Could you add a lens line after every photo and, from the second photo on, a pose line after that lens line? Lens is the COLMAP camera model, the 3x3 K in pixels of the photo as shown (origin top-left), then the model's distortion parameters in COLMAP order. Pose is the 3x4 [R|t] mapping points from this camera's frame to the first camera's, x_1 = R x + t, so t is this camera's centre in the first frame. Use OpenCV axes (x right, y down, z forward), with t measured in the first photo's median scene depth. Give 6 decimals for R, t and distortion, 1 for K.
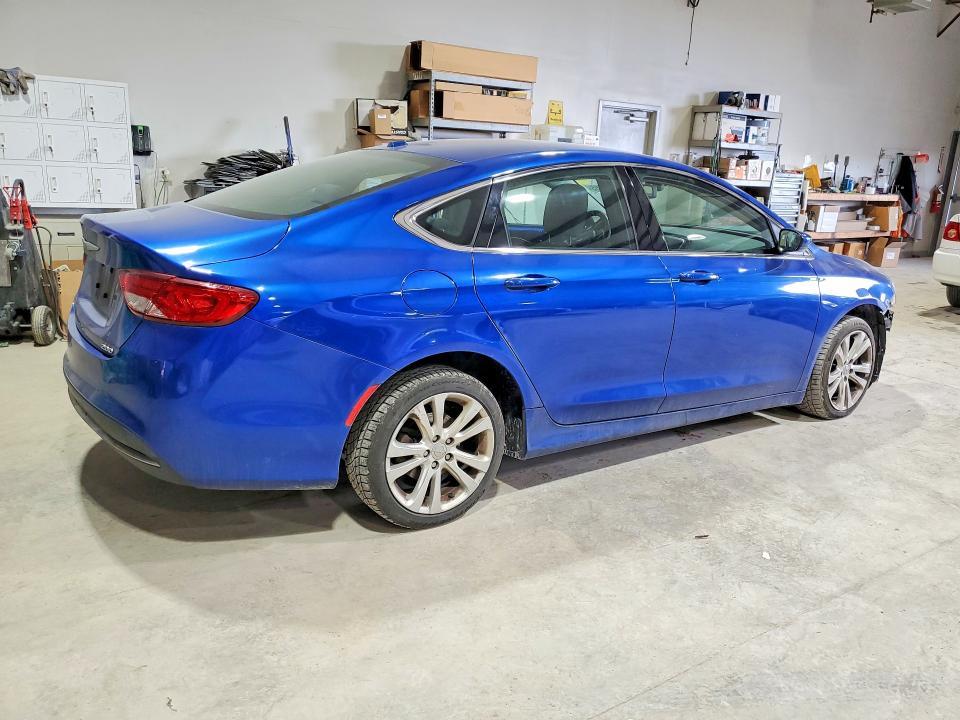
lens RADIAL K [[721.5, 0, 486.9], [0, 721.5, 365.9], [0, 0, 1]] dist [0.001841, -0.001163]
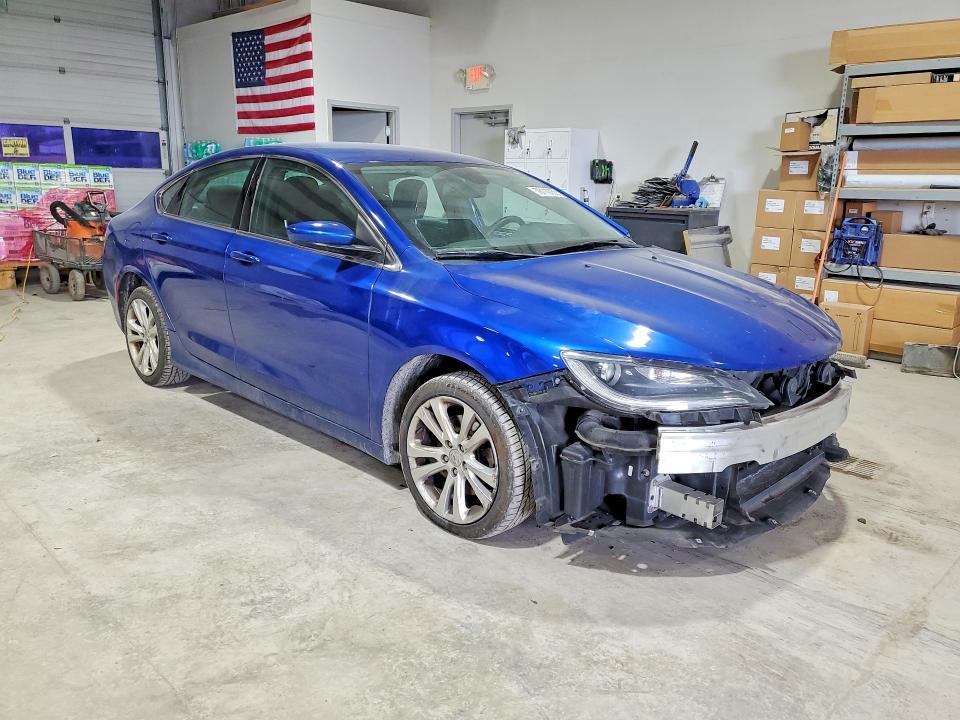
lens RADIAL K [[721.5, 0, 486.5], [0, 721.5, 354.6], [0, 0, 1]] dist [0.001841, -0.001163]
pose [[0.230387, 0.187216, -0.954920, 1.309753], [-0.275196, 0.953794, 0.120600, -0.196244], [0.933375, 0.235005, 0.271263, 1.008658]]
